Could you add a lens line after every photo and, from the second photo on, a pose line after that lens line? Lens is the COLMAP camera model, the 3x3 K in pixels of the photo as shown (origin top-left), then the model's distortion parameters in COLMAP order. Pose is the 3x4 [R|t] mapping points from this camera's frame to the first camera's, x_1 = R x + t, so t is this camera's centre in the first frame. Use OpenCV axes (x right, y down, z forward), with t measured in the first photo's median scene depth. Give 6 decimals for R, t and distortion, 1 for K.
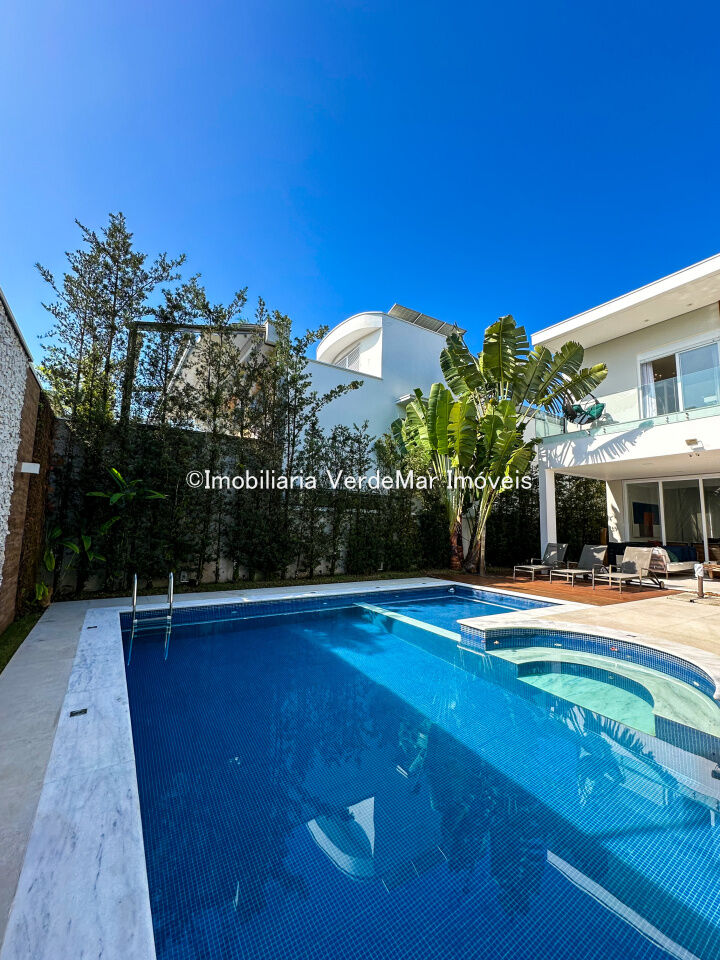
lens RADIAL K [[393.7, 0, 370.6], [0, 393.7, 478.0], [0, 0, 1]] dist [-0.003193, 0.001043]
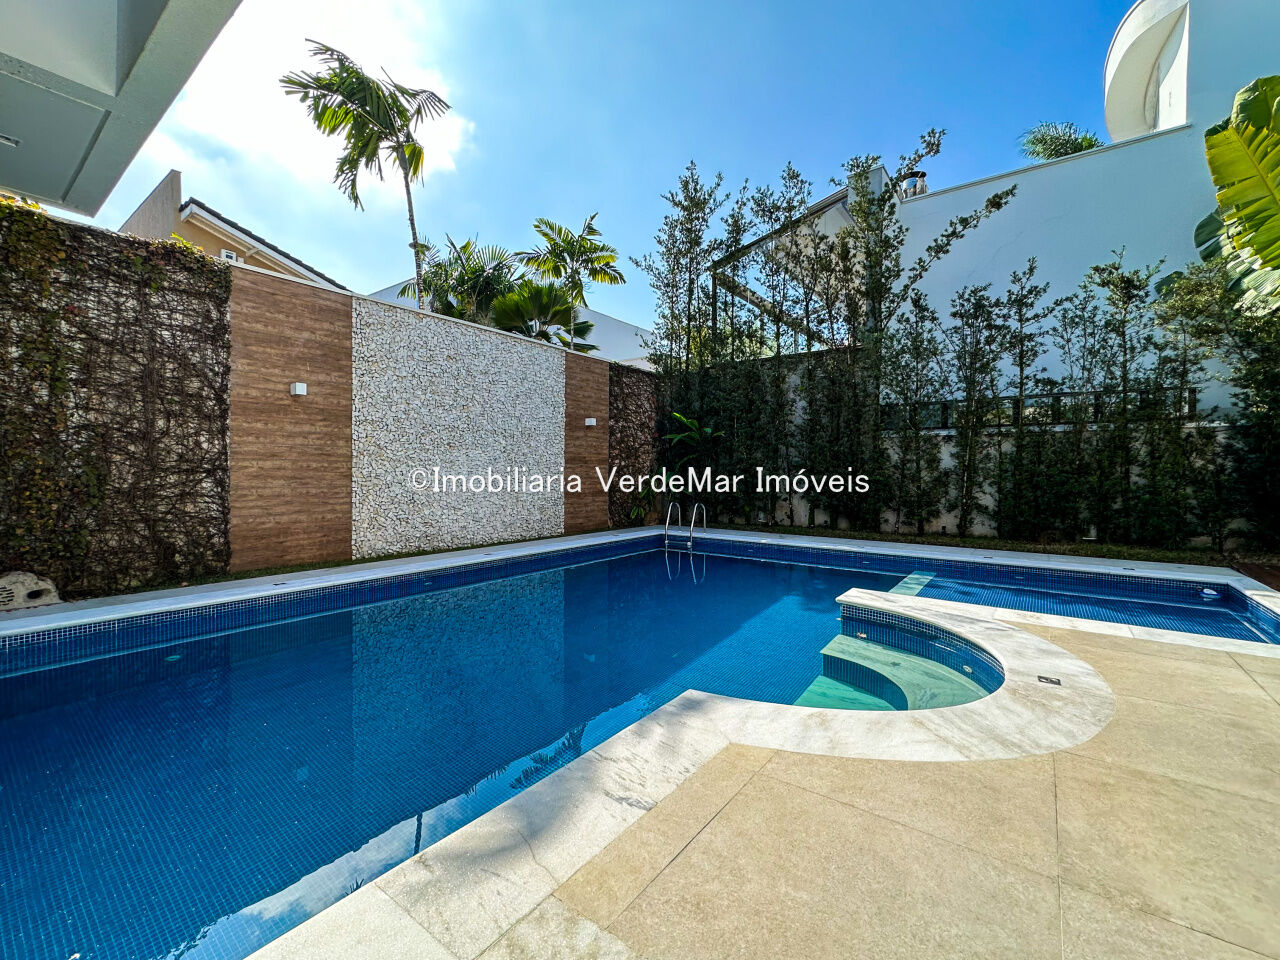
lens RADIAL K [[545.3, 0, 633.0], [0, 545.3, 477.9], [0, 0, 1]] dist [0.000074, 0.000247]
pose [[0.339493, -0.010176, -0.940553, 0.536812], [0.116059, 0.992754, 0.031151, 0.069063], [0.933421, -0.119735, 0.338214, 0.231729]]
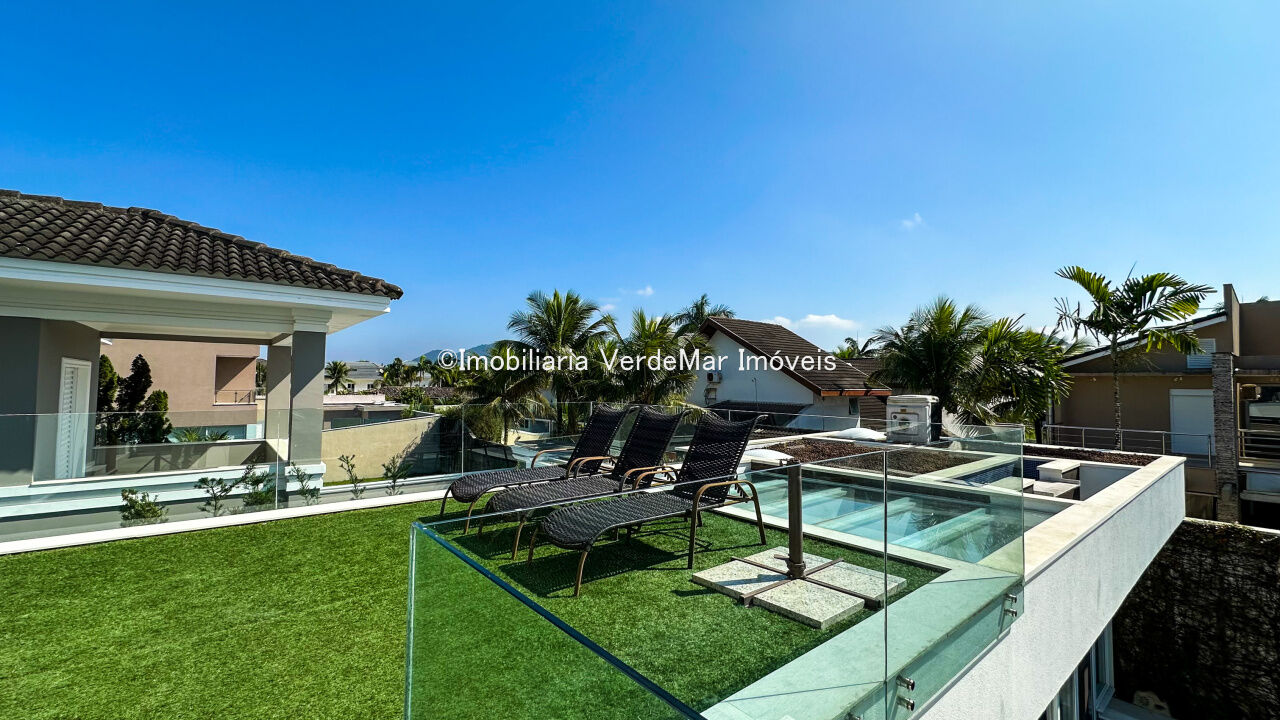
lens RADIAL K [[526.7, 0, 645.0], [0, 526.7, 365.0], [0, 0, 1]] dist [0.004409, -0.000743]
pose [[-0.992296, -0.033792, -0.119193, 0.946733], [-0.014168, 0.986724, -0.161789, -0.293105], [0.123078, -0.158854, -0.979601, 0.781628]]
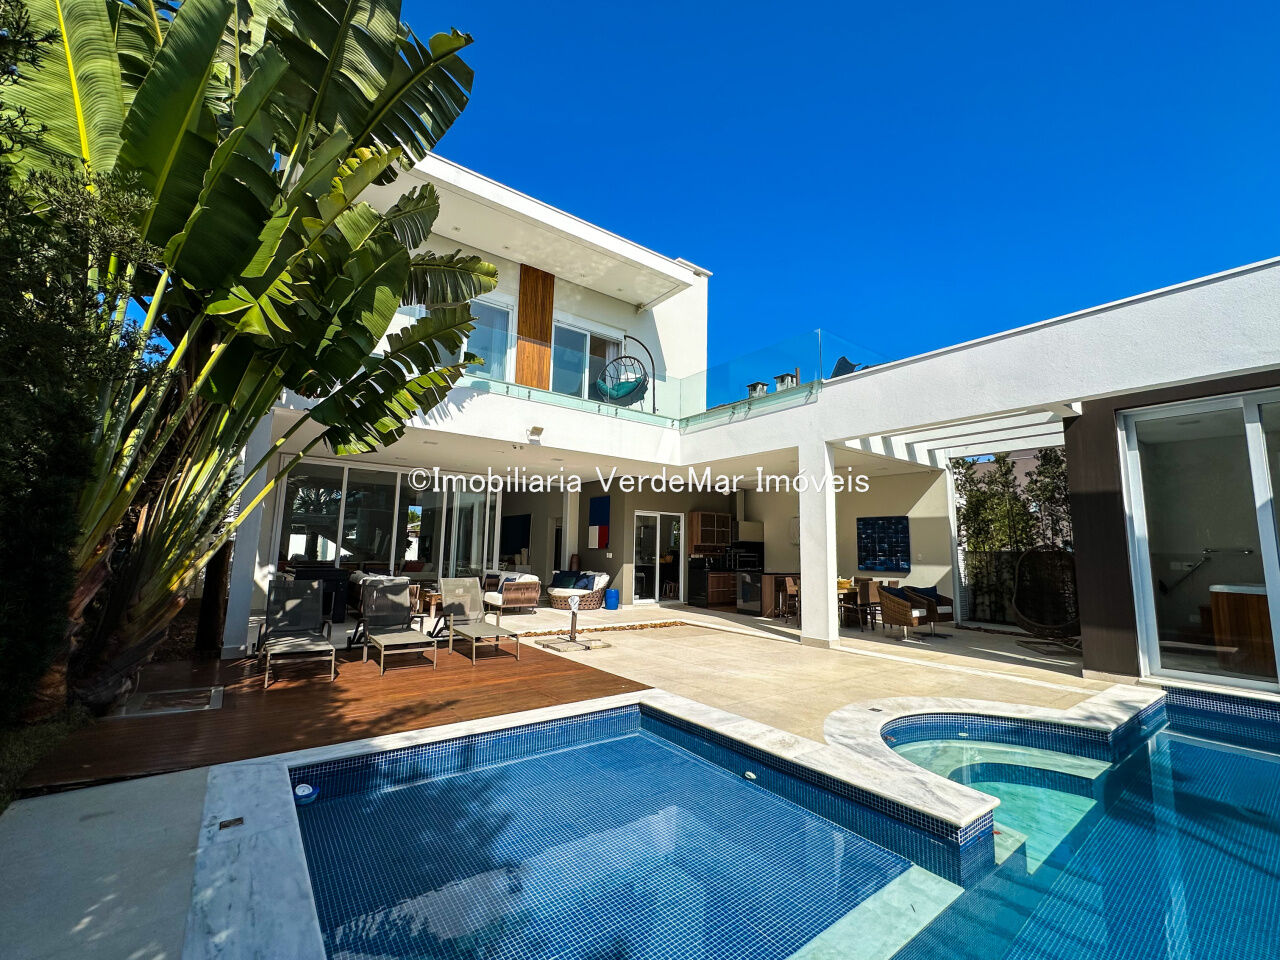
lens RADIAL K [[524.9, 0, 633.9], [0, 524.9, 483.9], [0, 0, 1]] dist [-0.003193, 0.001043]
pose [[-0.055034, 0.102191, 0.993241, -0.157142], [-0.140545, 0.984052, -0.109033, 0.083786], [-0.988544, -0.145596, -0.039794, 0.792438]]
